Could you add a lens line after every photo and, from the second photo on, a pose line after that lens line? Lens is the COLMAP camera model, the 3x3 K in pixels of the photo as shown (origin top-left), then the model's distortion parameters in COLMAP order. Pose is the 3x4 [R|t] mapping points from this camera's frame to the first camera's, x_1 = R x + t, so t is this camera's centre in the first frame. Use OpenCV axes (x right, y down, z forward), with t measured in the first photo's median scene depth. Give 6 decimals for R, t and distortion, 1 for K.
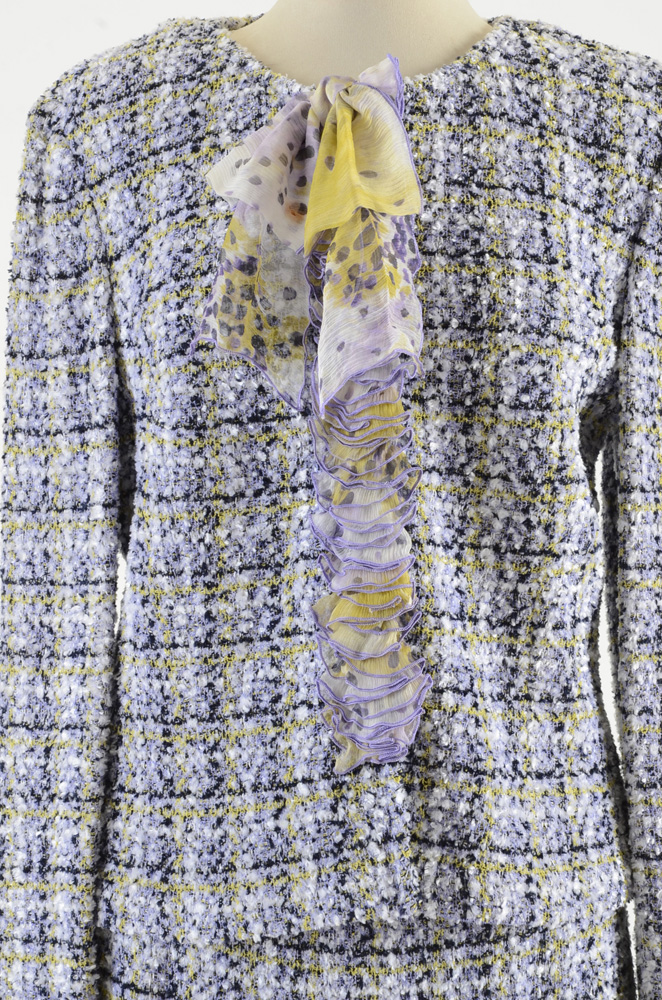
lens RADIAL K [[3424.1, 0, 331.0], [0, 3424.1, 500.0], [0, 0, 1]] dist [0.884265, 1.654649]
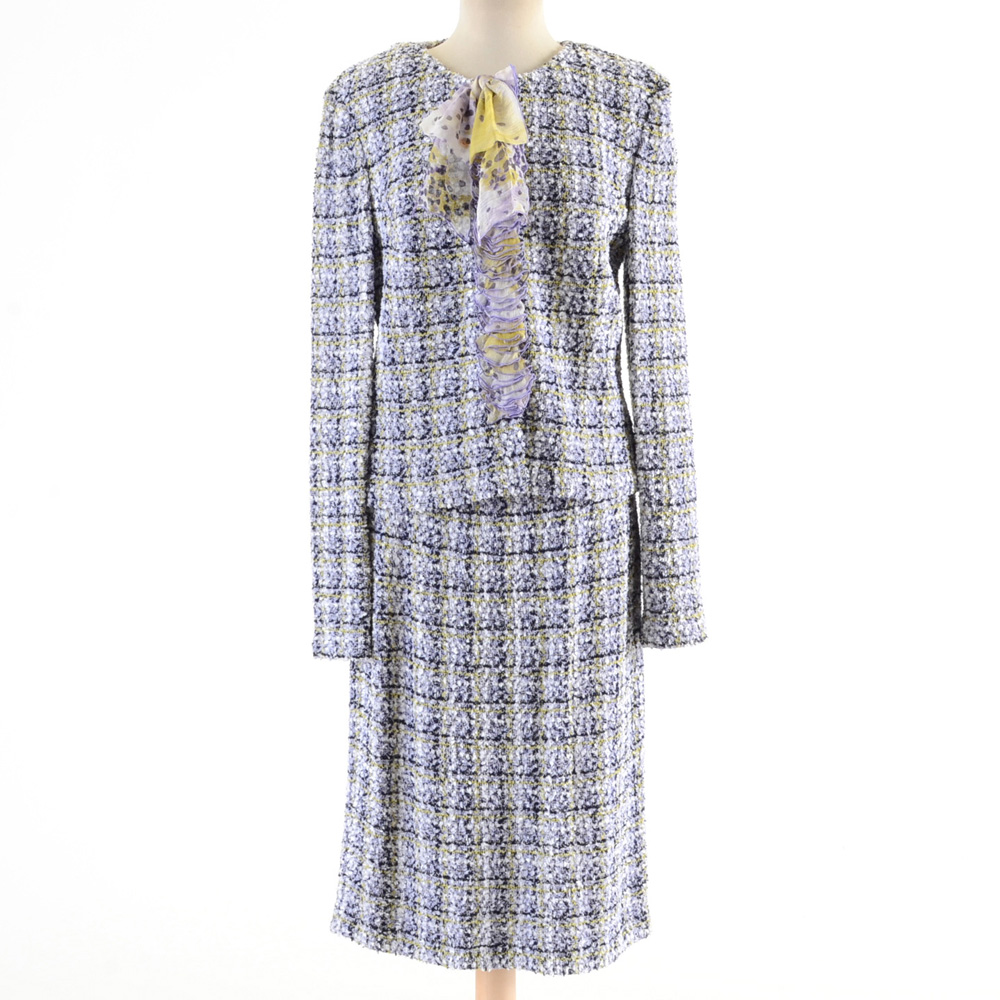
lens RADIAL K [[3740.8, 0, 500.0], [0, 3740.8, 500.0], [0, 0, 1]] dist [0.275360, -0.679402]
pose [[0.999794, -0.010858, 0.017163, -0.028622], [0.010331, 0.999481, 0.030522, 0.055870], [-0.017486, -0.030338, 0.999387, -1.150175]]
